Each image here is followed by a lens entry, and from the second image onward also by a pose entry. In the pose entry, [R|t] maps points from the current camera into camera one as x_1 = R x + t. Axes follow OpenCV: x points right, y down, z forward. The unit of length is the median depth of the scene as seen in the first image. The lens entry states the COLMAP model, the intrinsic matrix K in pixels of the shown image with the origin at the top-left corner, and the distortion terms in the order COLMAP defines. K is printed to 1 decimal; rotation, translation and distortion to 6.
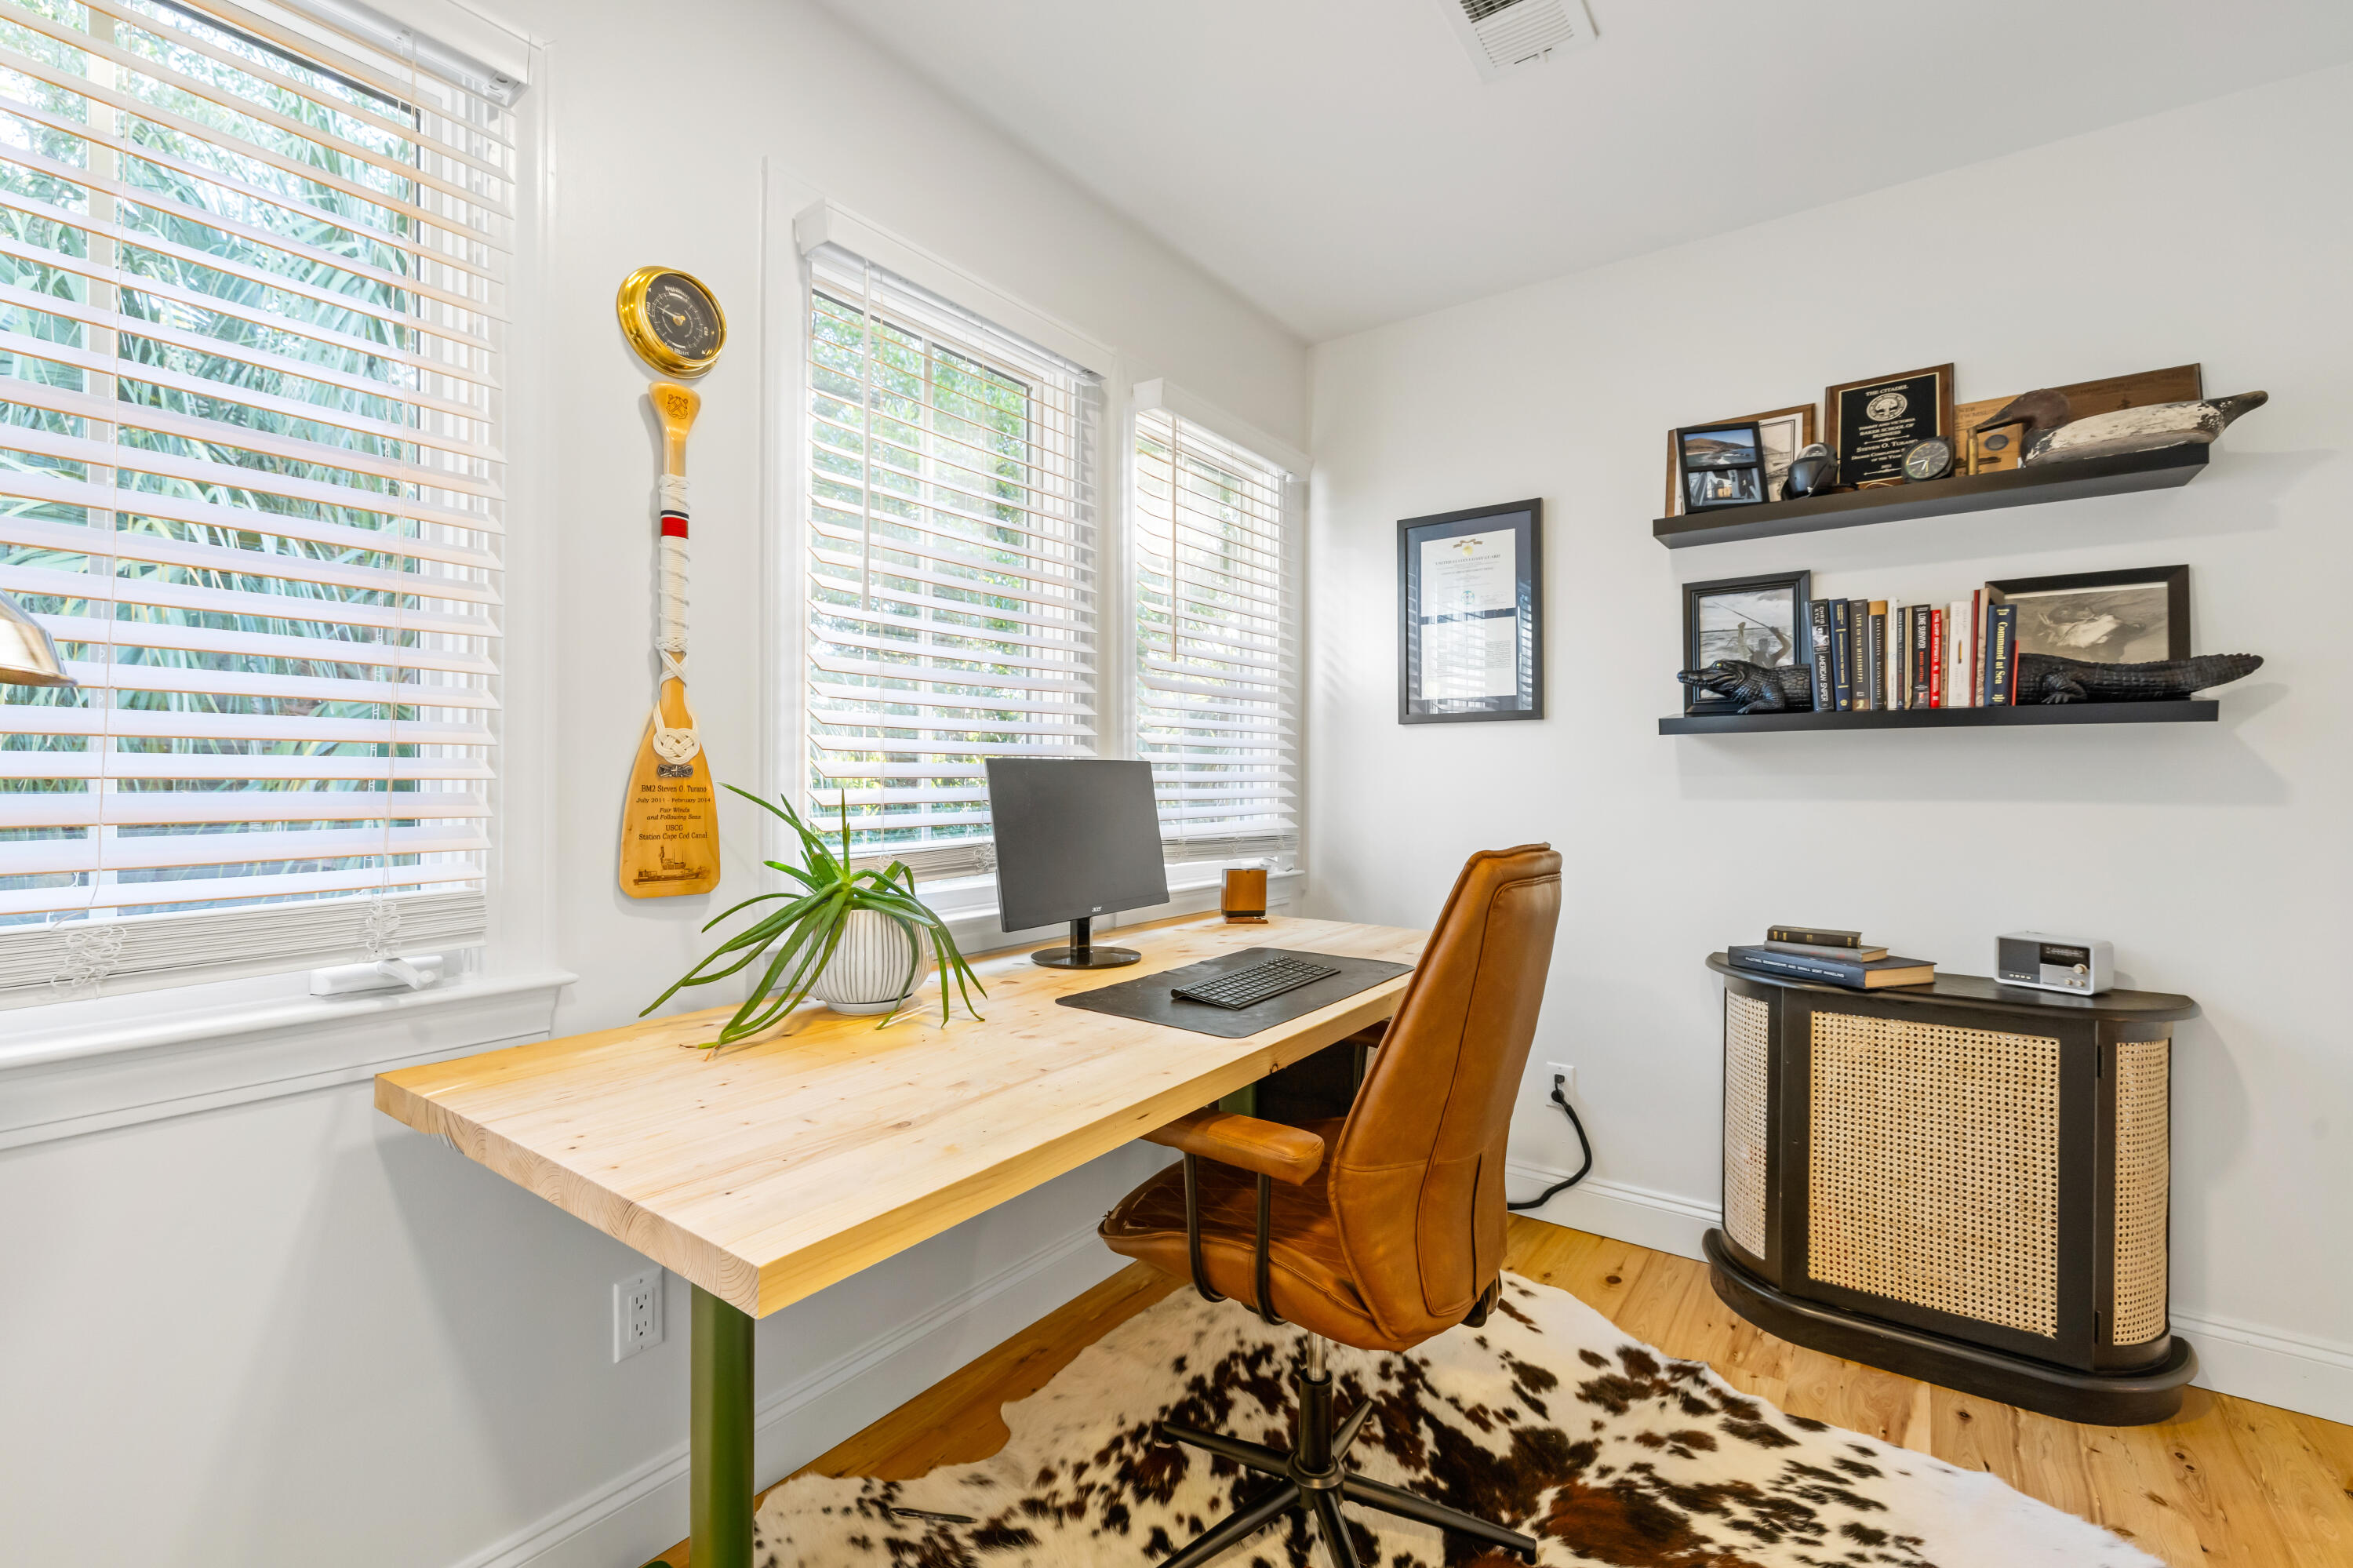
lens RADIAL K [[1036.0, 0, 1160.1], [0, 1036.0, 790.0], [0, 0, 1]] dist [-0.001616, -0.000604]
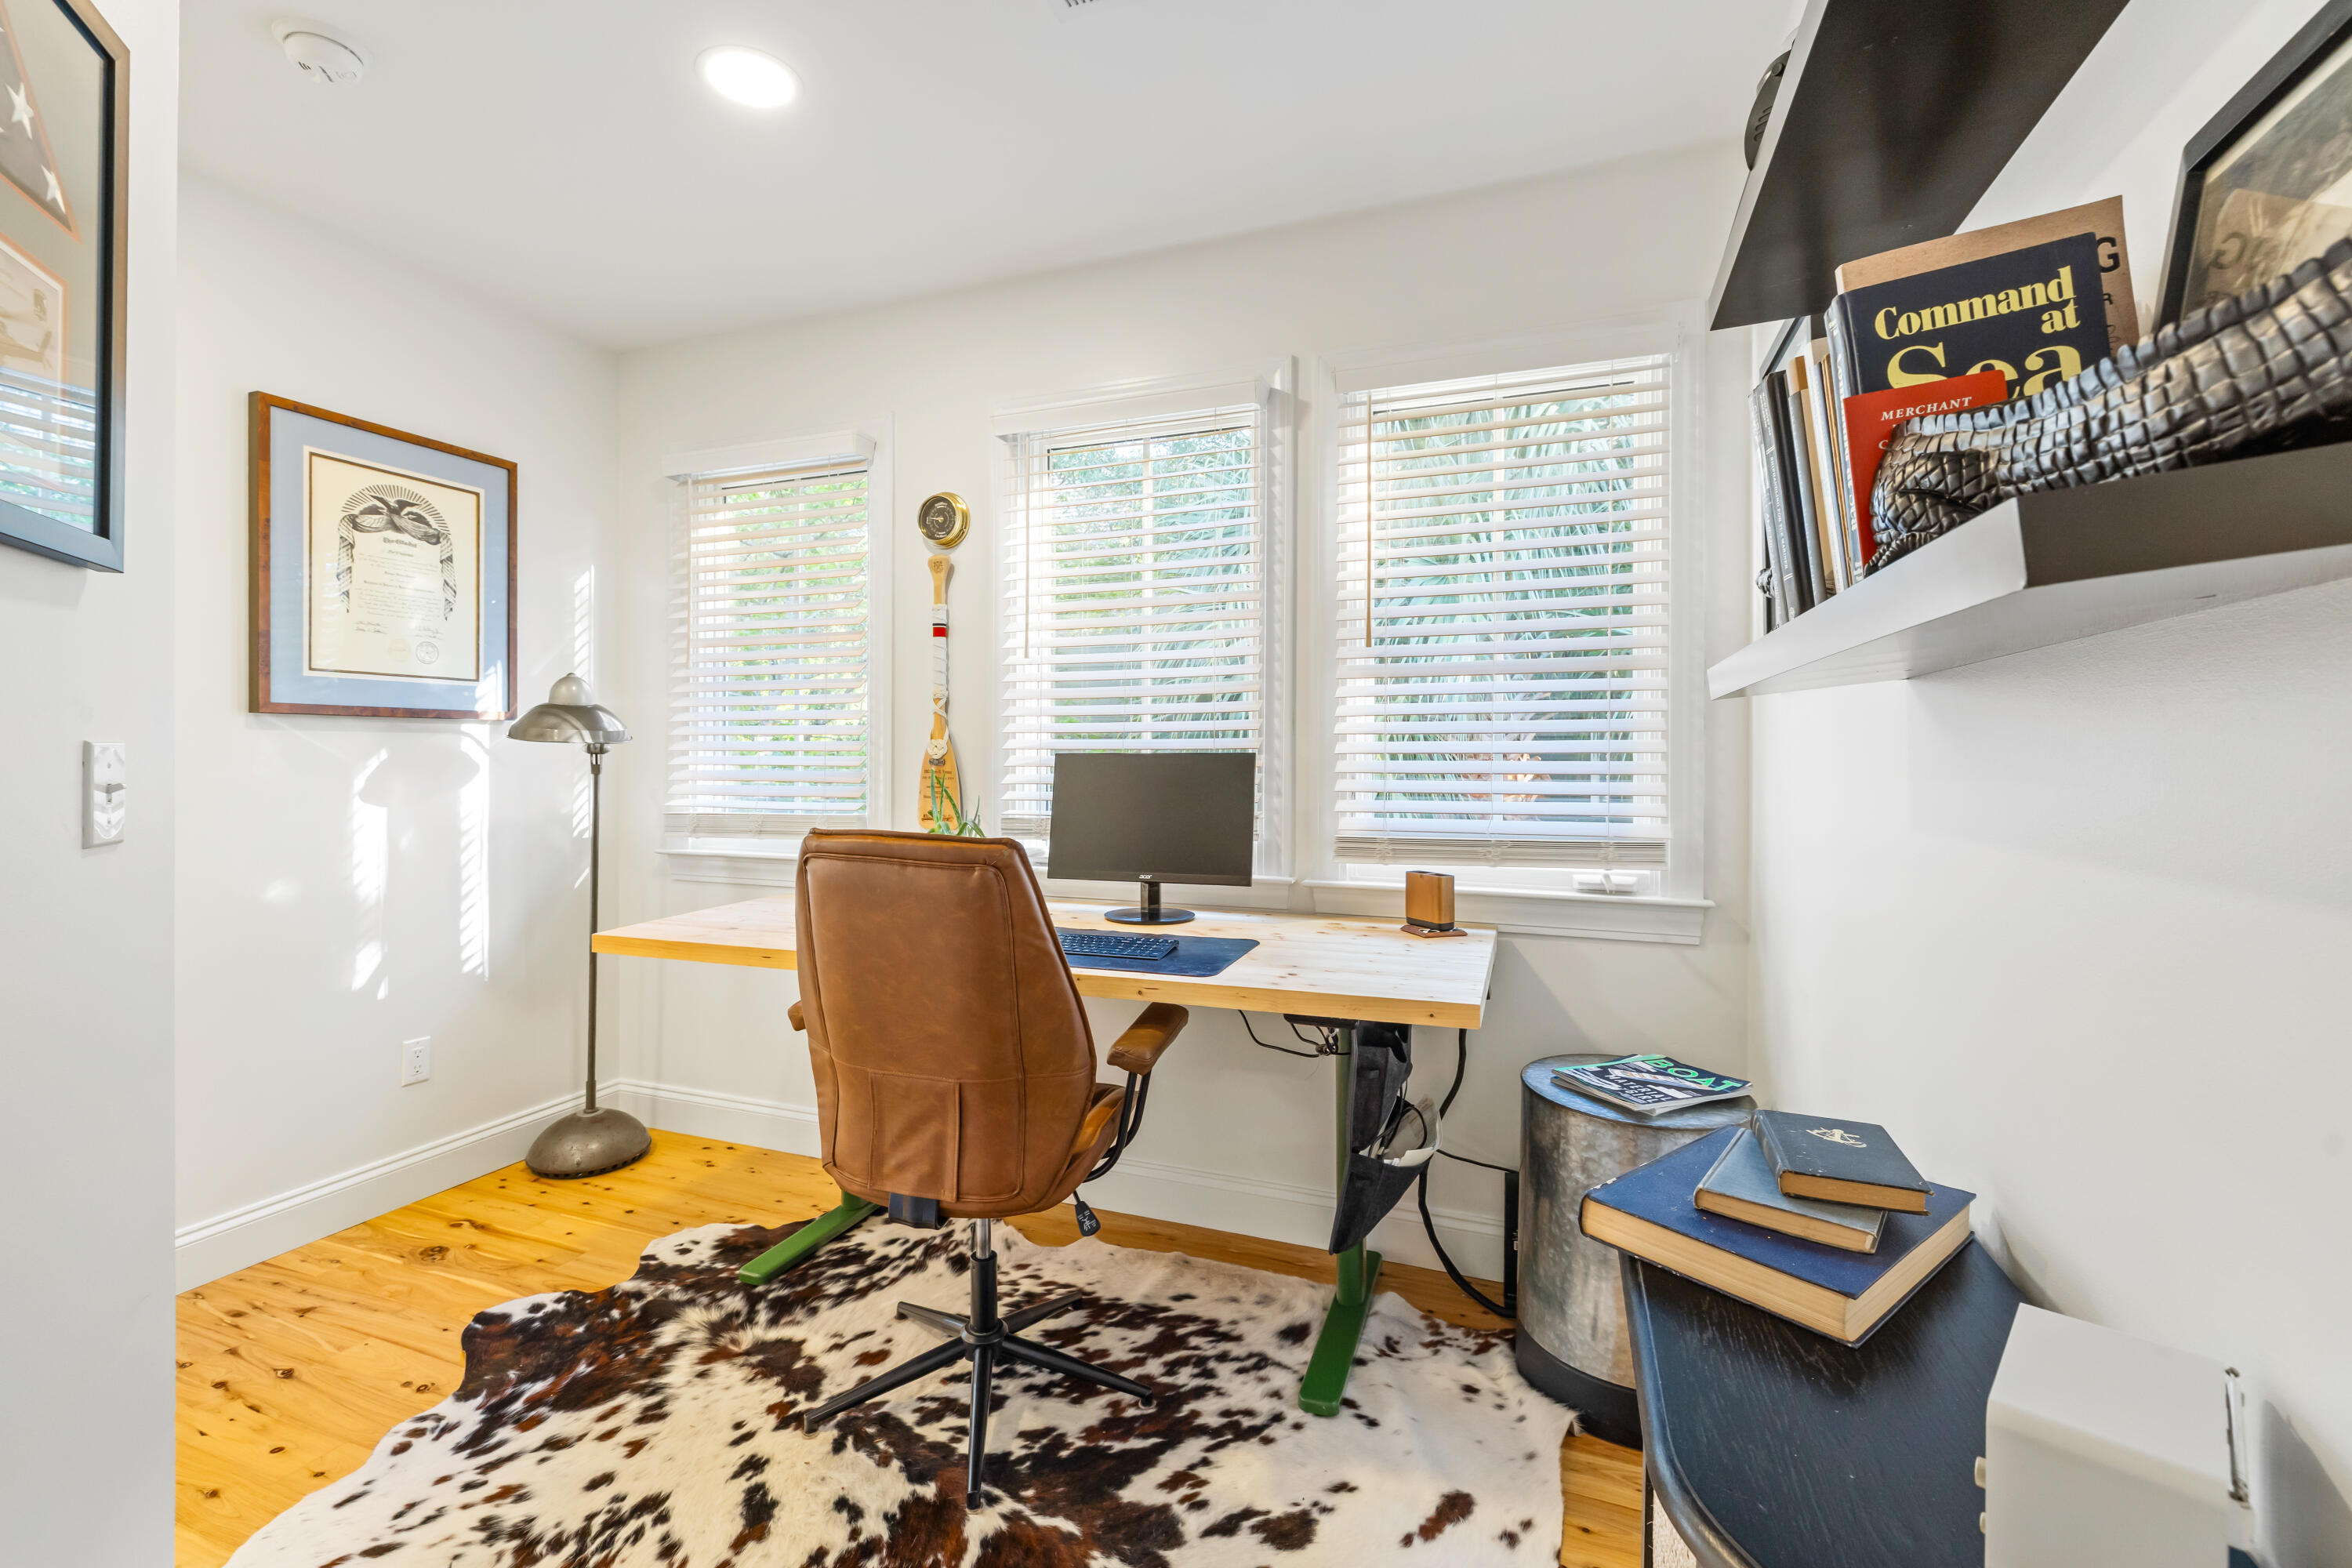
lens RADIAL K [[1035.5, 0, 1159.6], [0, 1035.5, 790.0], [0, 0, 1]] dist [-0.001616, -0.000604]
pose [[0.245342, 0.021645, -0.969195, 1.137629], [-0.020634, 0.999641, 0.017102, -0.007371], [0.969217, 0.015802, 0.245700, 0.736545]]
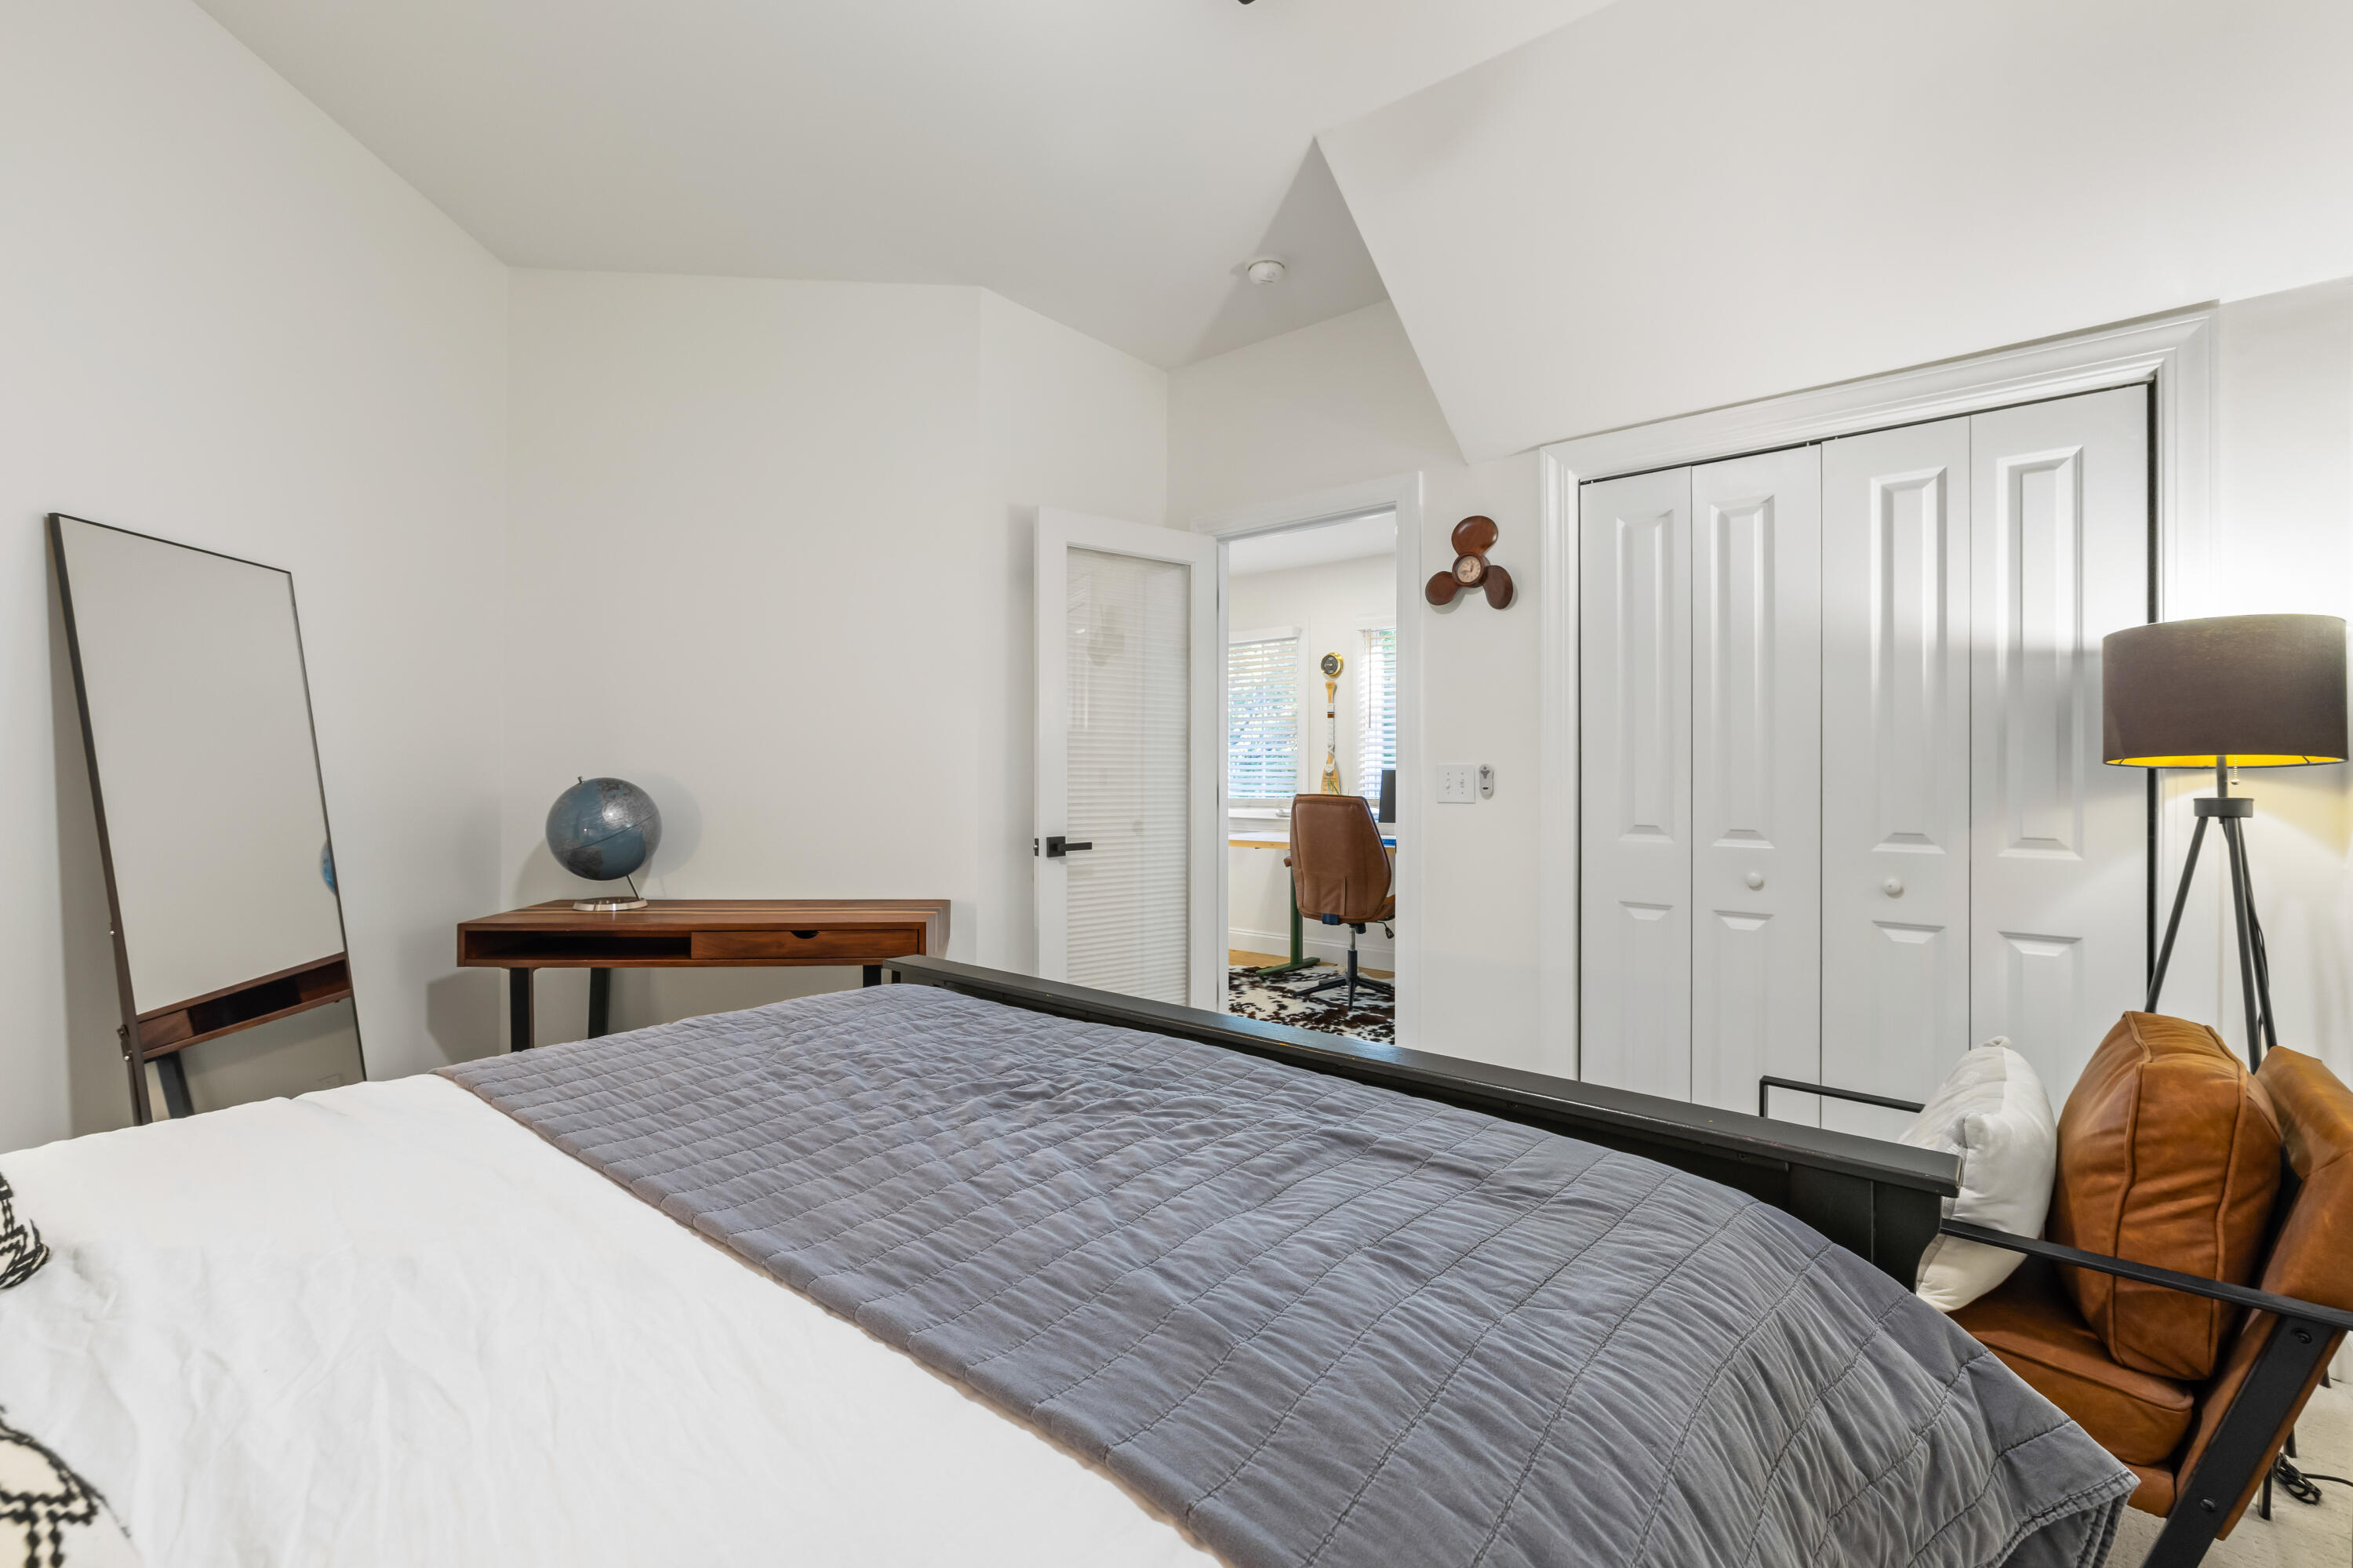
lens RADIAL K [[1036.0, 0, 1160.1], [0, 1036.0, 790.0], [0, 0, 1]] dist [-0.001616, -0.000604]
pose [[-0.091239, -0.000187, -0.995829, 2.950385], [-0.016300, 0.999866, 0.001305, 0.039438], [0.995696, 0.016351, -0.091230, 0.556437]]
